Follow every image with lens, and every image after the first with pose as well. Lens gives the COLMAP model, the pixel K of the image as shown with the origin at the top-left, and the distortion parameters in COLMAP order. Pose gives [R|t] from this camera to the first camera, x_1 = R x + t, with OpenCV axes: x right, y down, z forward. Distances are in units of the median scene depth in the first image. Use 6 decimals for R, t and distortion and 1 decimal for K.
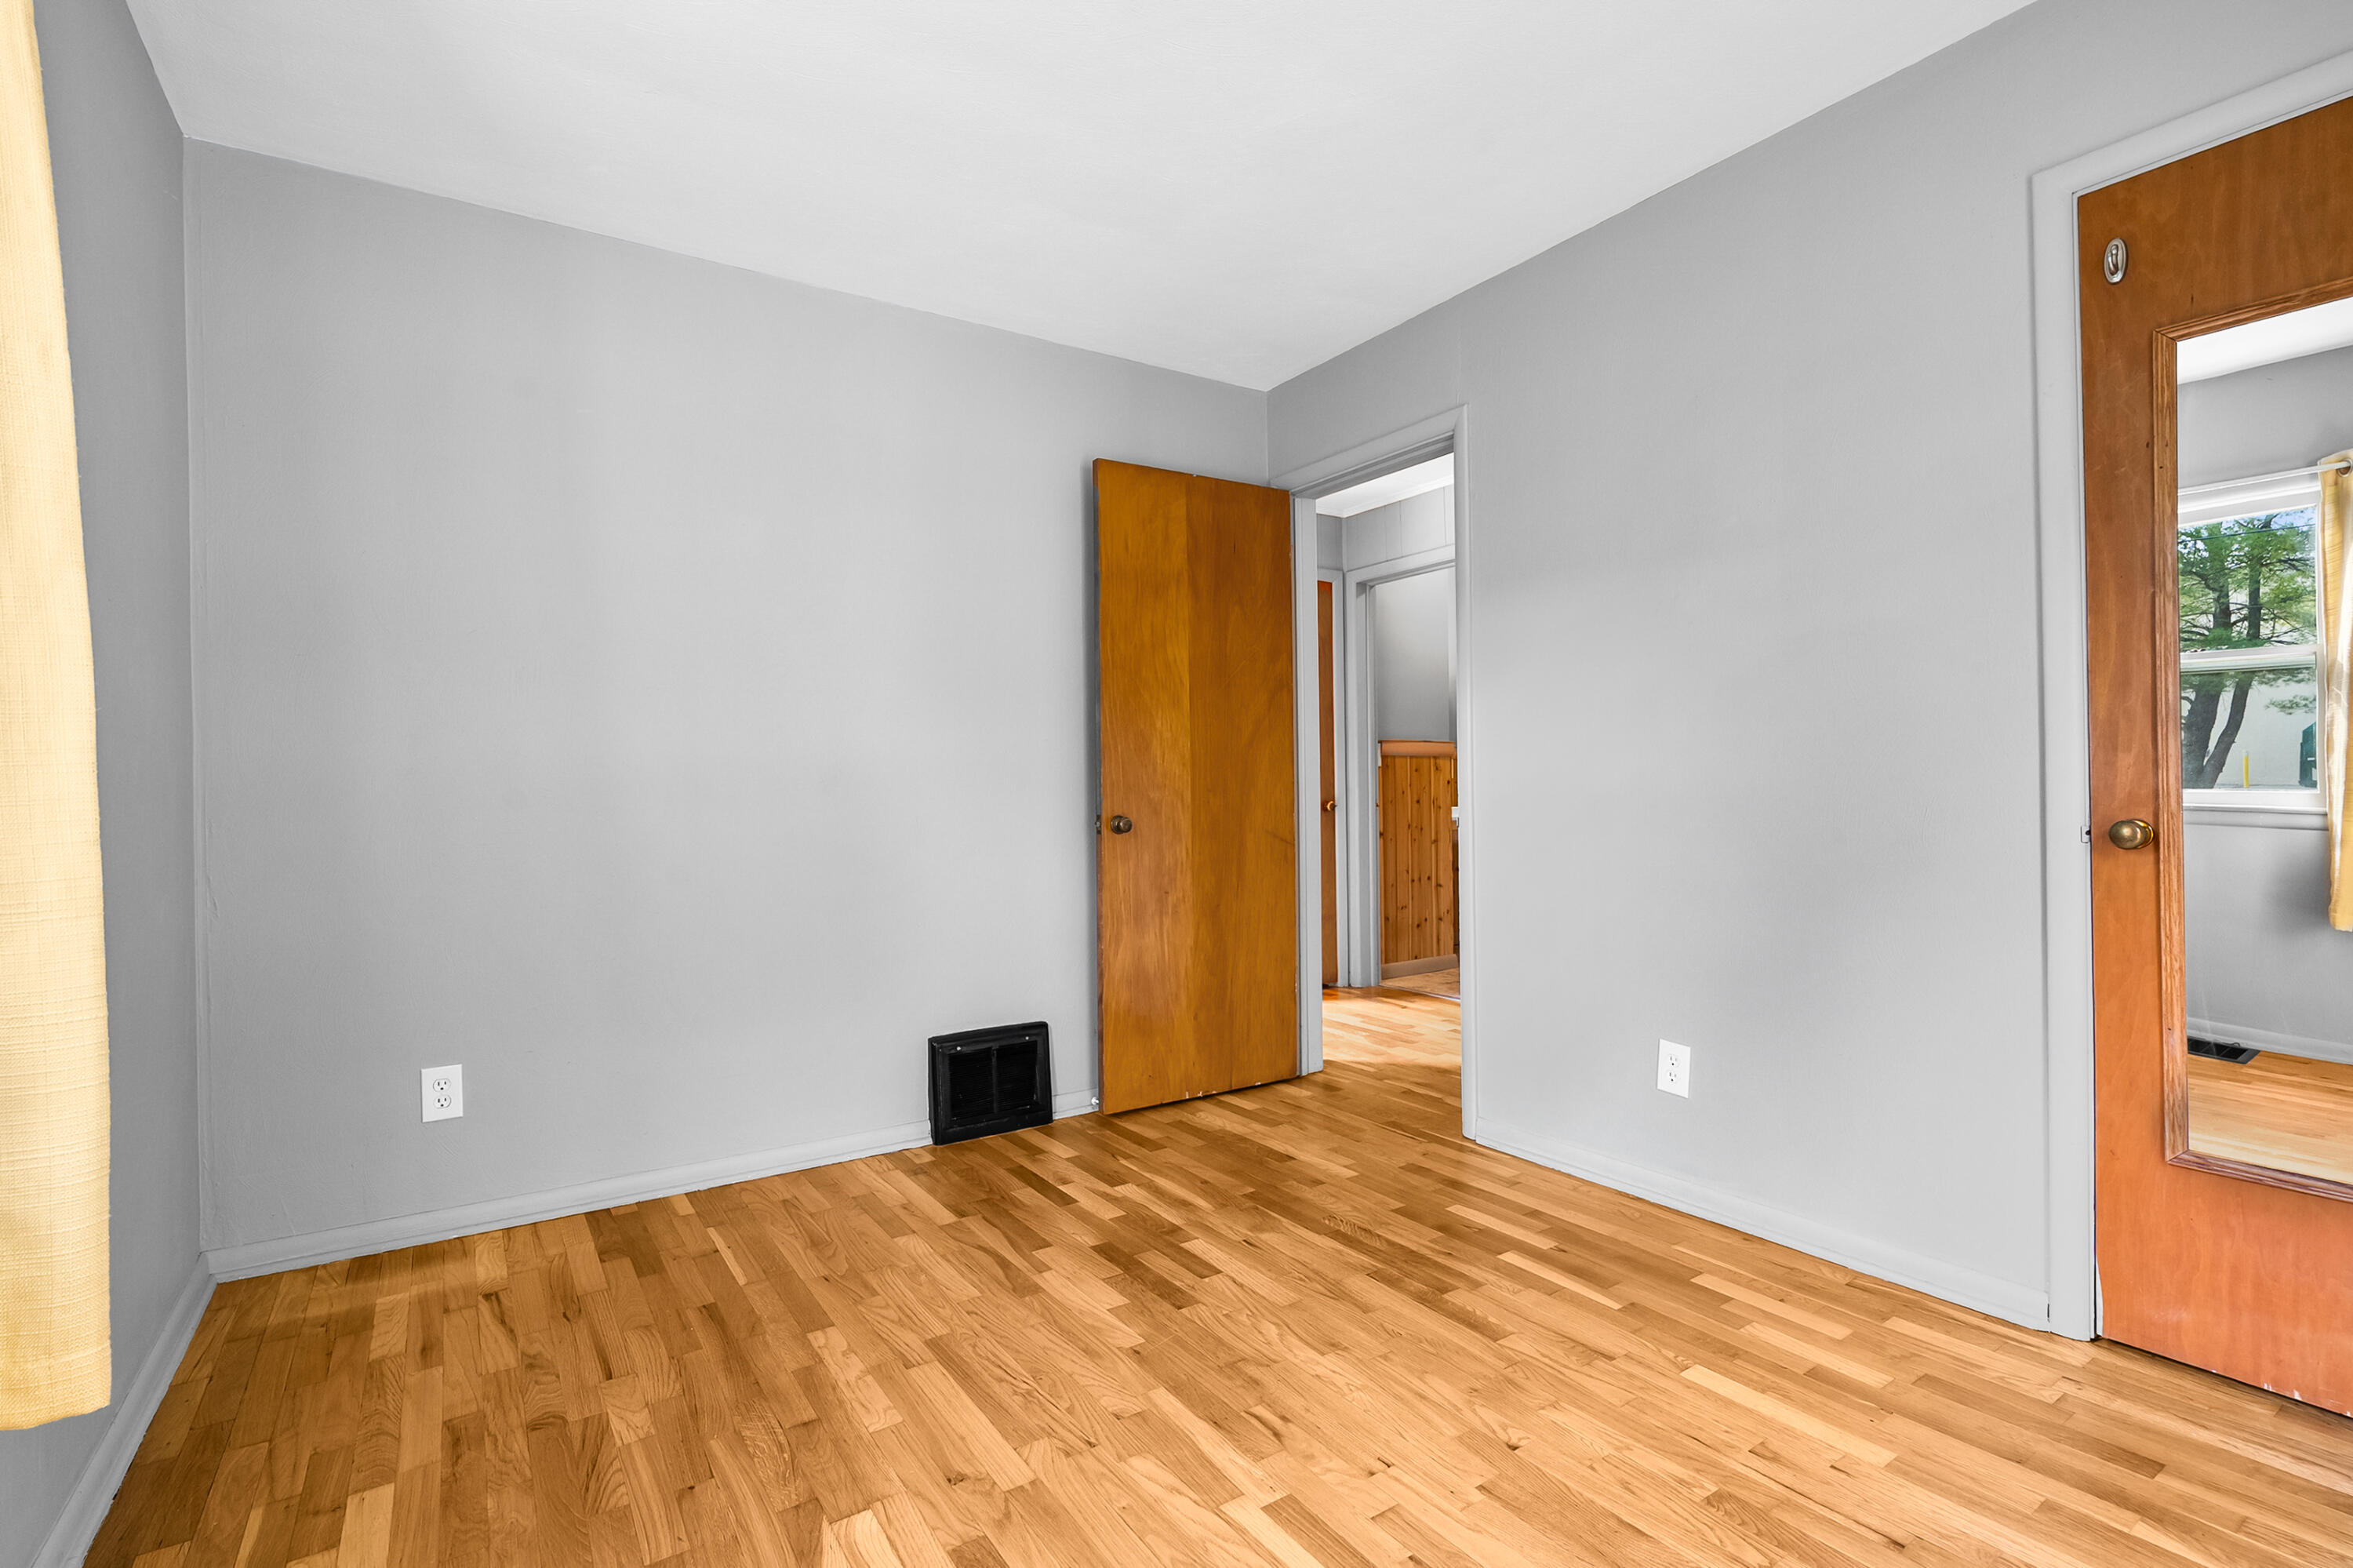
lens RADIAL K [[1086.3, 0, 1175.5], [0, 1086.3, 778.4], [0, 0, 1]] dist [-0.000079, 0.000114]
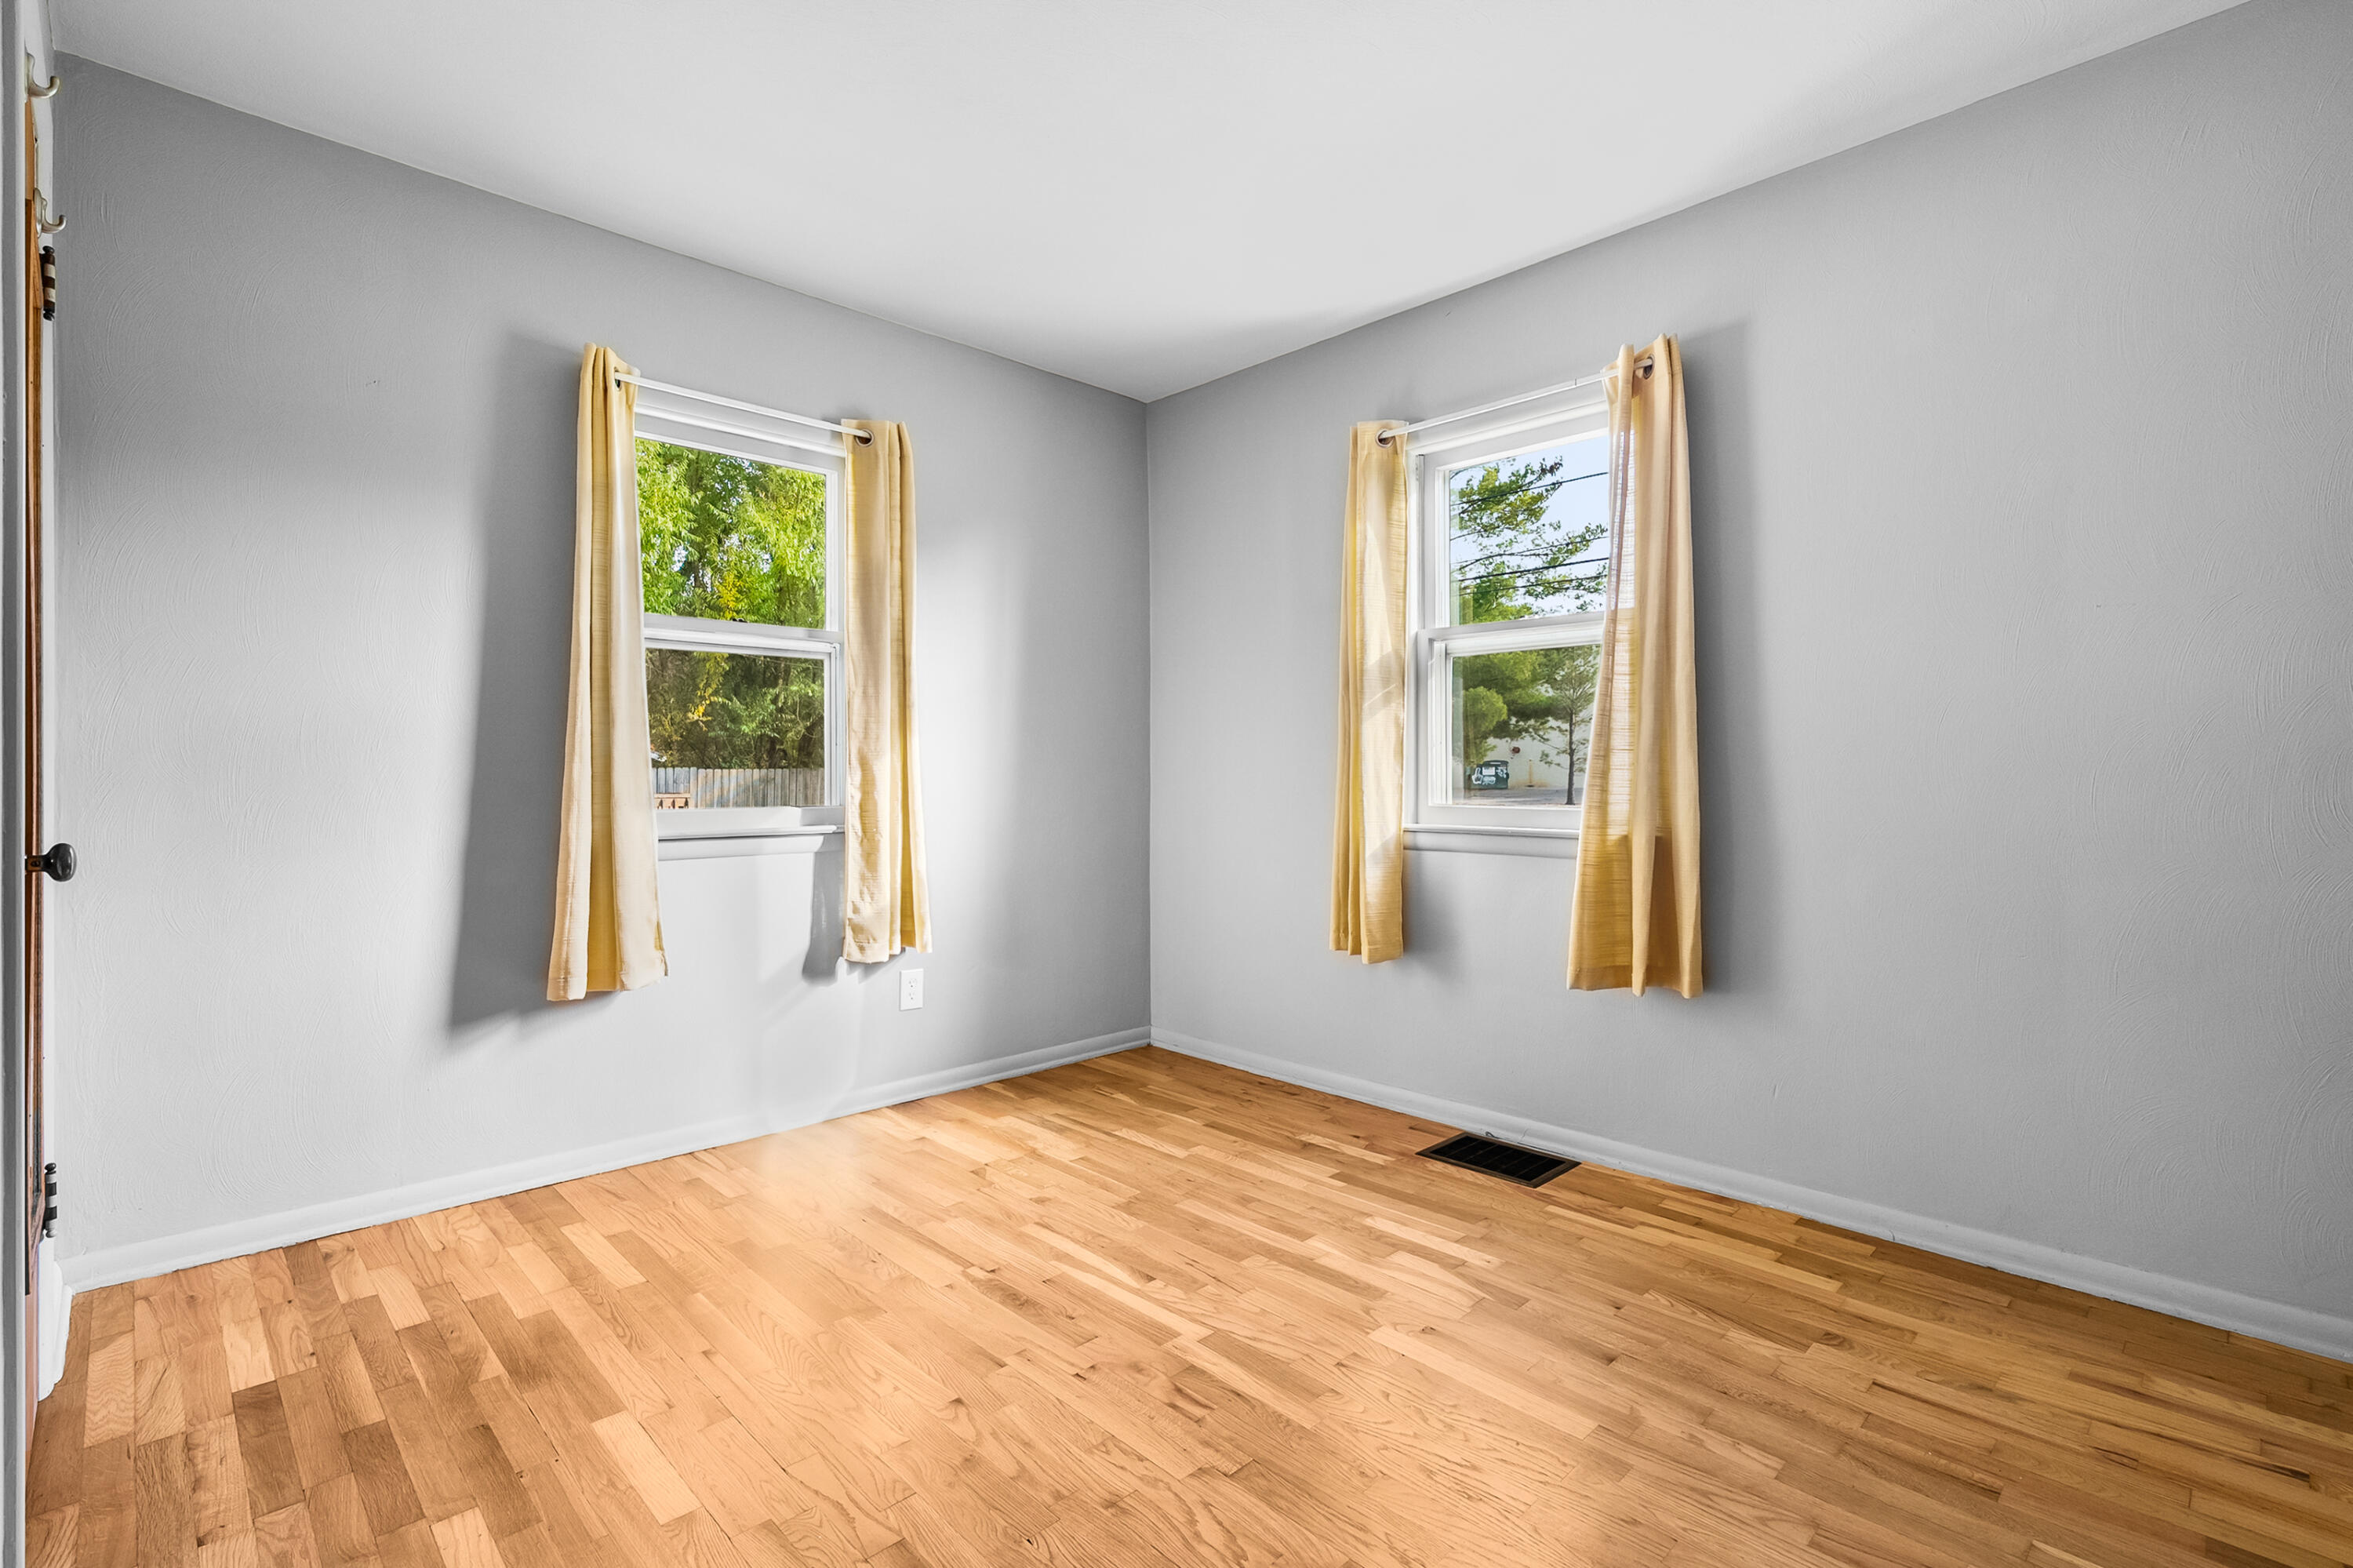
lens RADIAL K [[1086.3, 0, 1175.5], [0, 1086.3, 778.4], [0, 0, 1]] dist [-0.000079, 0.000114]
pose [[-0.983474, 0.017385, -0.180215, 0.266104], [0.016516, 0.999844, 0.006323, 0.003503], [0.180297, 0.003242, -0.983607, 1.960317]]
